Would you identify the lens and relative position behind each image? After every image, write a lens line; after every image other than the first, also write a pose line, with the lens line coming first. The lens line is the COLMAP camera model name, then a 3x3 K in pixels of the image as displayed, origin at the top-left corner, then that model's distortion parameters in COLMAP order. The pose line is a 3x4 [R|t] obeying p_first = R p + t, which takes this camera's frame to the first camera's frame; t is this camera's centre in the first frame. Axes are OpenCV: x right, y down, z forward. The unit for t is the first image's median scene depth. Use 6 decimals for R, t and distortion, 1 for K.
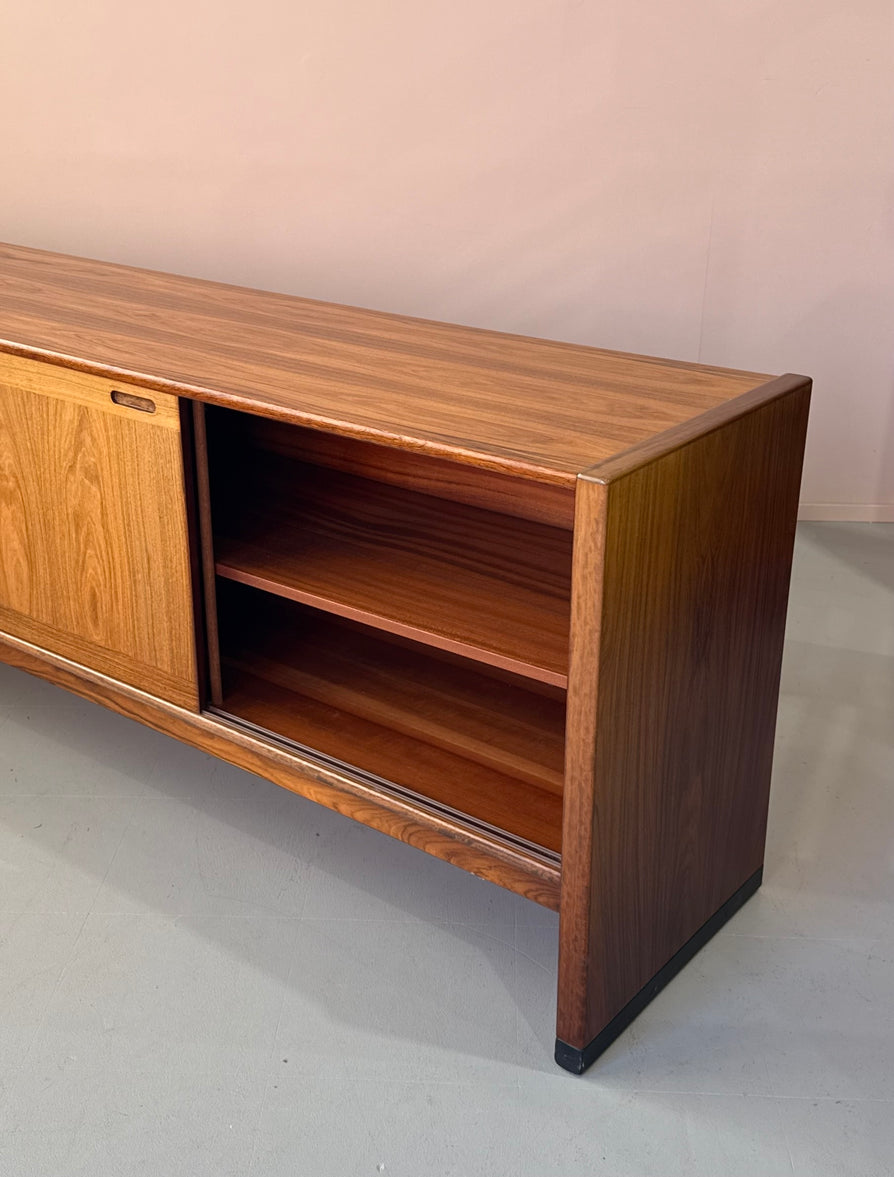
lens RADIAL K [[1375.9, 0, 394.2], [0, 1375.9, 534.2], [0, 0, 1]] dist [0.154980, -0.341226]
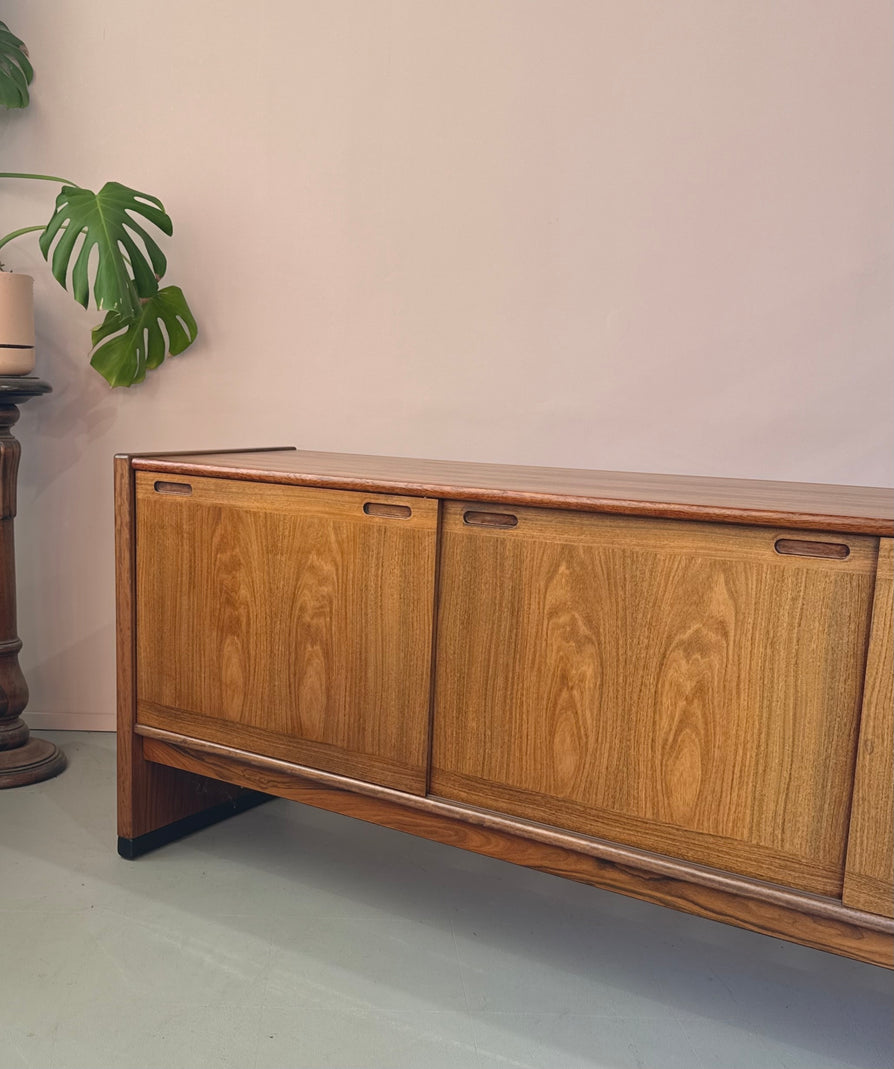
lens RADIAL K [[1204.2, 0, 332.1], [0, 1204.2, 613.8], [0, 0, 1]] dist [0.166589, -0.319287]
pose [[0.998790, 0.017624, 0.045907, -0.603573], [-0.009010, 0.983352, -0.181488, 0.105982], [-0.048341, 0.180855, 0.982321, 0.249514]]
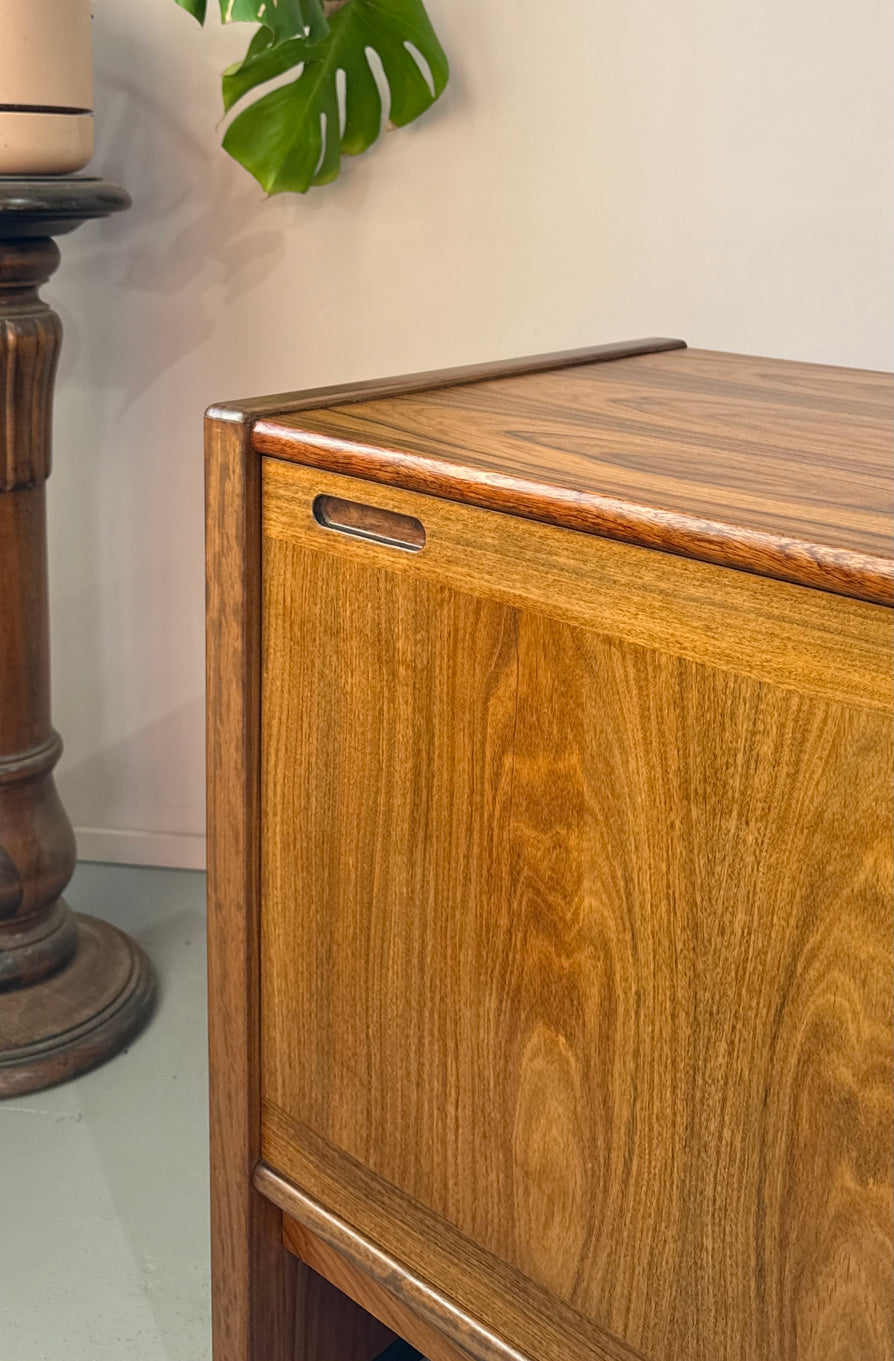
lens RADIAL K [[1416.1, 0, 445.6], [0, 1416.1, 386.3], [0, 0, 1]] dist [0.135753, -0.249111]
pose [[0.997613, 0.028800, -0.062754, -0.659712], [-0.041507, 0.976447, -0.211725, -0.199156], [0.055179, 0.213824, 0.975312, 1.008543]]
